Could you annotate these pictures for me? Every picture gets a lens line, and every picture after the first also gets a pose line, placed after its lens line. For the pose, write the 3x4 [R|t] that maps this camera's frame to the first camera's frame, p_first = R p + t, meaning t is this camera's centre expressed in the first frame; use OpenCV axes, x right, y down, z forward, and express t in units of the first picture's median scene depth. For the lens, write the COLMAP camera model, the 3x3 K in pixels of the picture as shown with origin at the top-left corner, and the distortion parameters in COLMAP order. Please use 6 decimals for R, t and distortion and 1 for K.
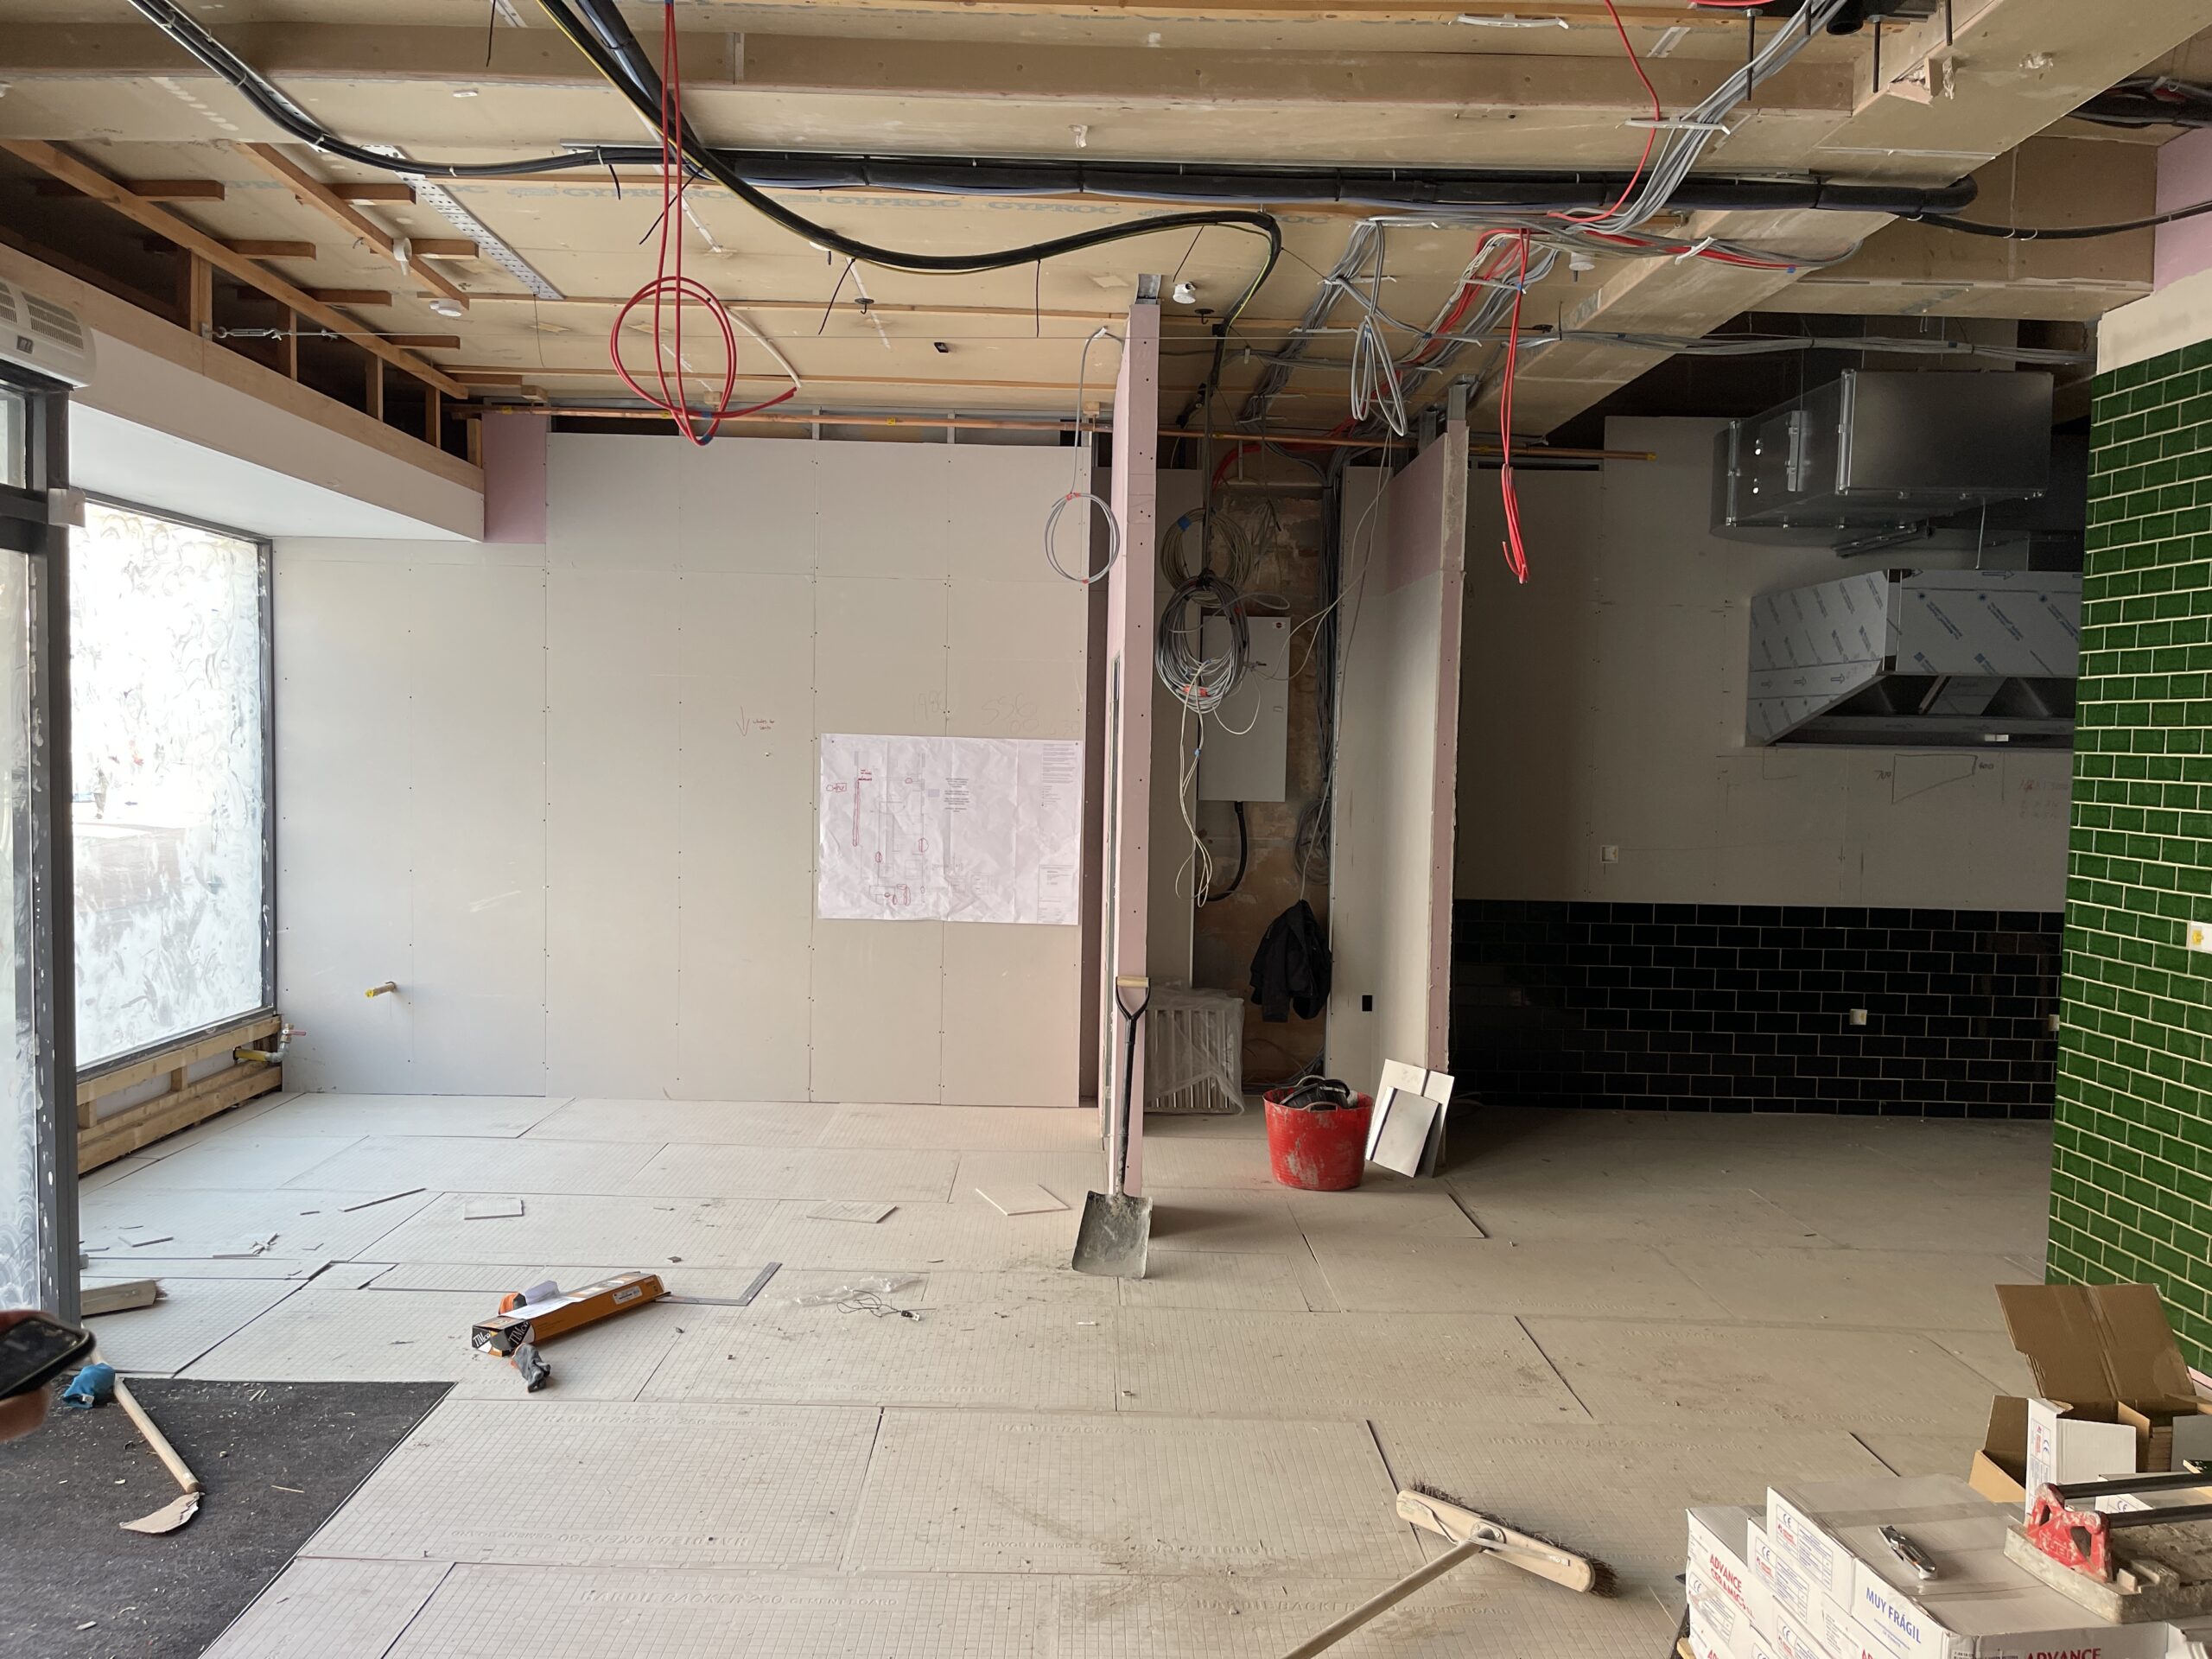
lens RADIAL K [[1669.6, 0, 1092.8], [0, 1669.6, 840.1], [0, 0, 1]] dist [0.091933, -0.136957]
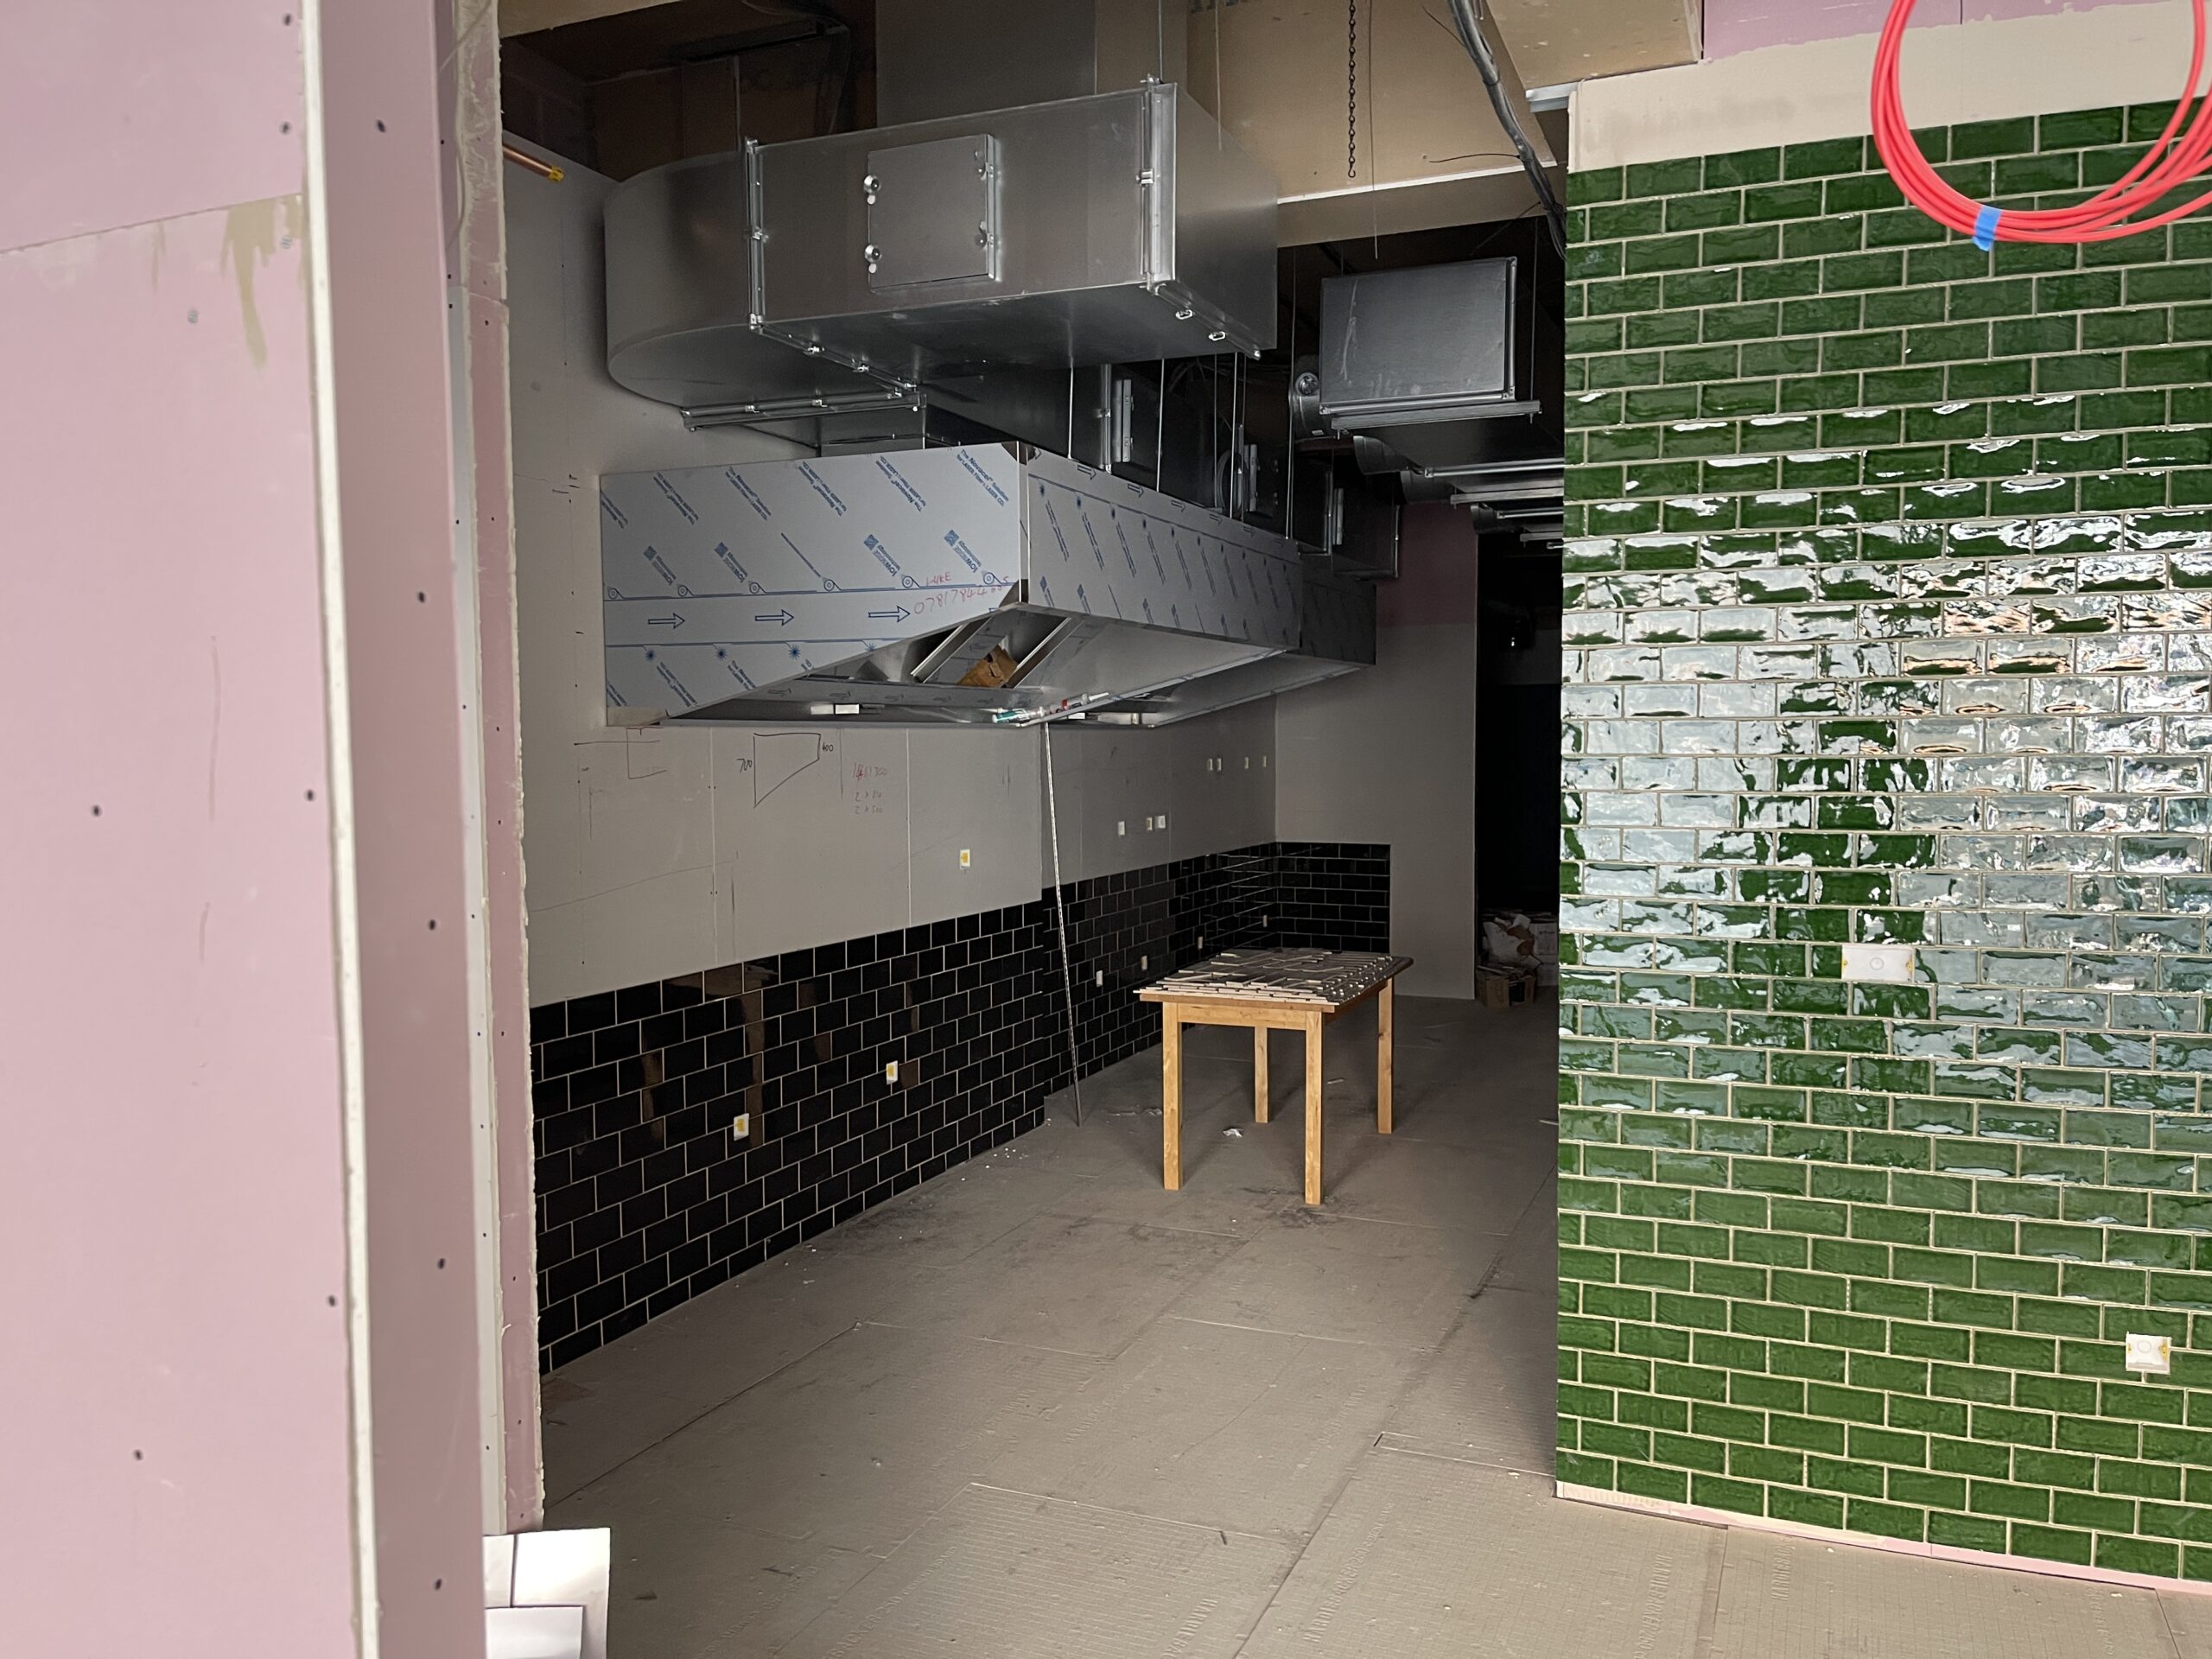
lens RADIAL K [[1669.6, 0, 1092.8], [0, 1669.6, 840.1], [0, 0, 1]] dist [0.091933, -0.136957]
pose [[0.398790, -0.078677, 0.913661, -0.098110], [0.068742, 0.996074, 0.055769, -0.038843], [-0.914462, 0.040566, 0.402633, 0.645010]]
